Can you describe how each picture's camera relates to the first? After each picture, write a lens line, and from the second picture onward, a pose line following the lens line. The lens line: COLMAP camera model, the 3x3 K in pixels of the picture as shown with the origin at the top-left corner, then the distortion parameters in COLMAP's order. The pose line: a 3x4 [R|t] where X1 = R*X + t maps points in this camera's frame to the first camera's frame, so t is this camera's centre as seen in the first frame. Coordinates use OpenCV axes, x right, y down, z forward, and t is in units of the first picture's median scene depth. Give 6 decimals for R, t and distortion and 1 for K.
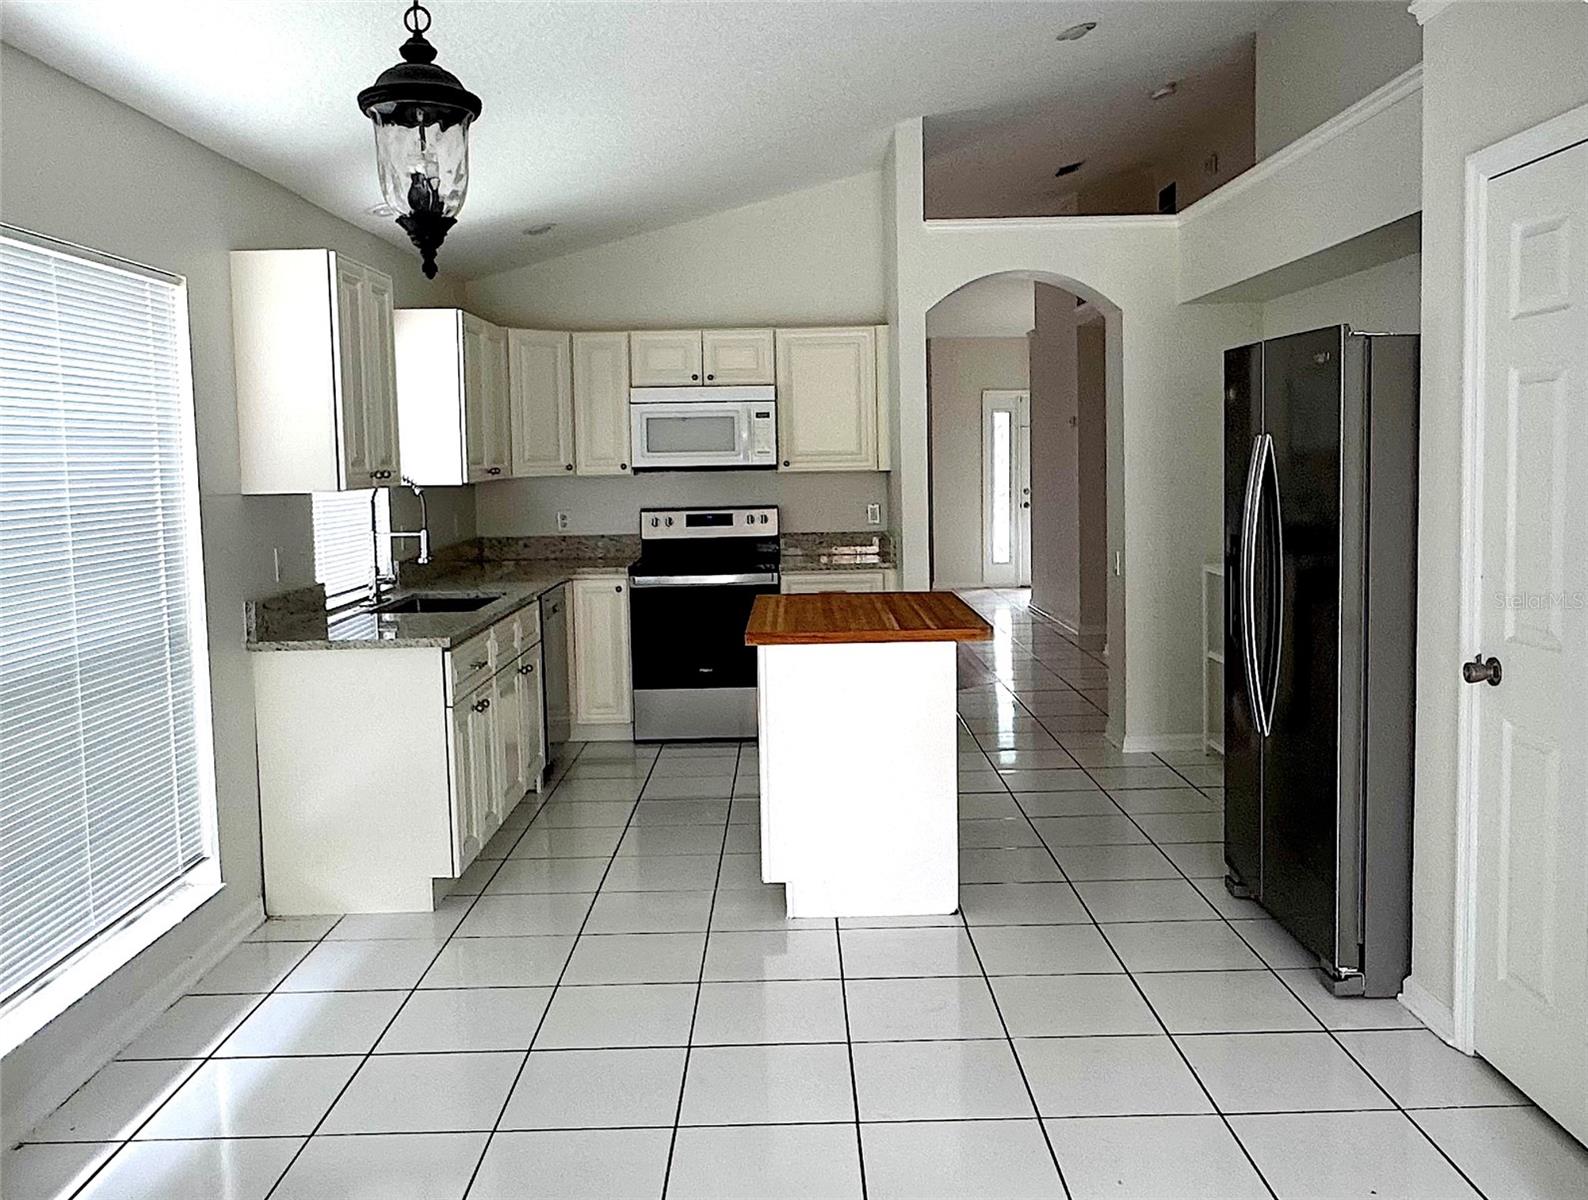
lens RADIAL K [[1296.3, 0, 809.4], [0, 1296.3, 544.9], [0, 0, 1]] dist [-0.010432, 0.009165]
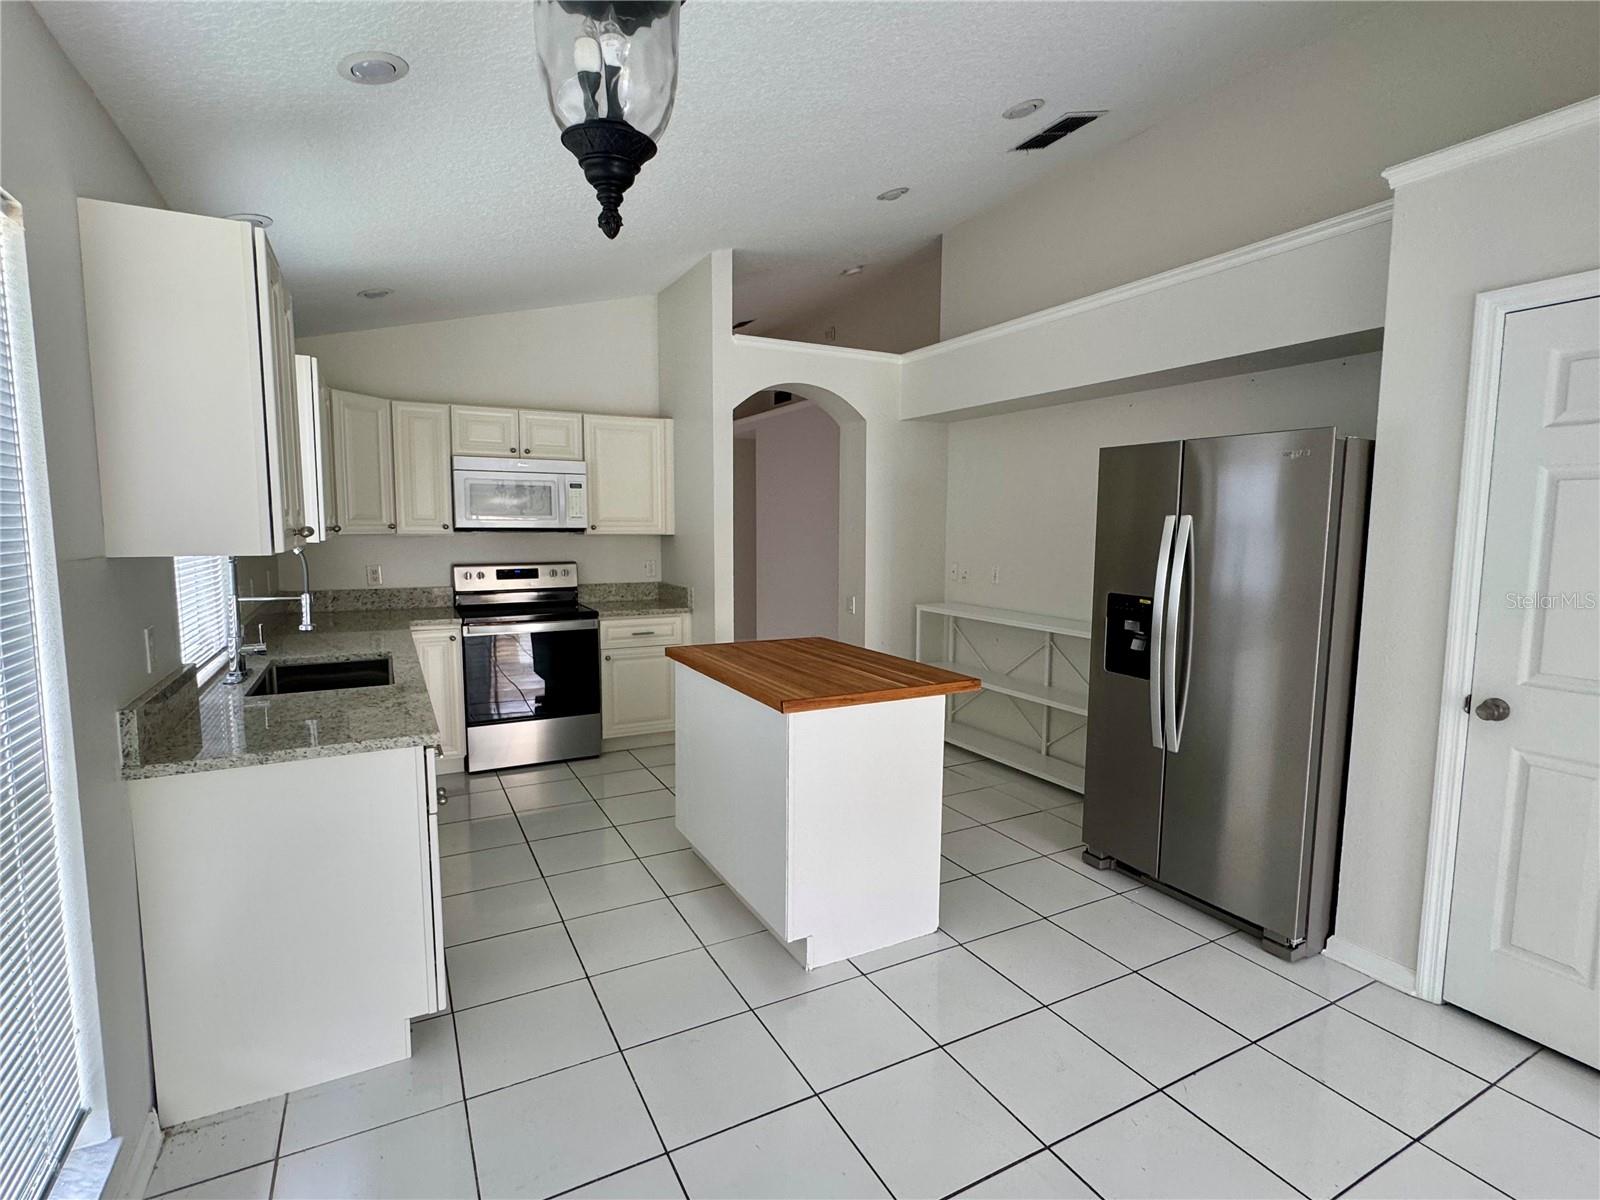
lens RADIAL K [[771.8, 0, 801.6], [0, 771.8, 597.5], [0, 0, 1]] dist [-0.004108, -0.000232]
pose [[0.890748, -0.018892, 0.454105, -0.175144], [0.007535, 0.999612, 0.026807, -0.015388], [-0.454436, -0.020456, 0.890545, 0.274655]]
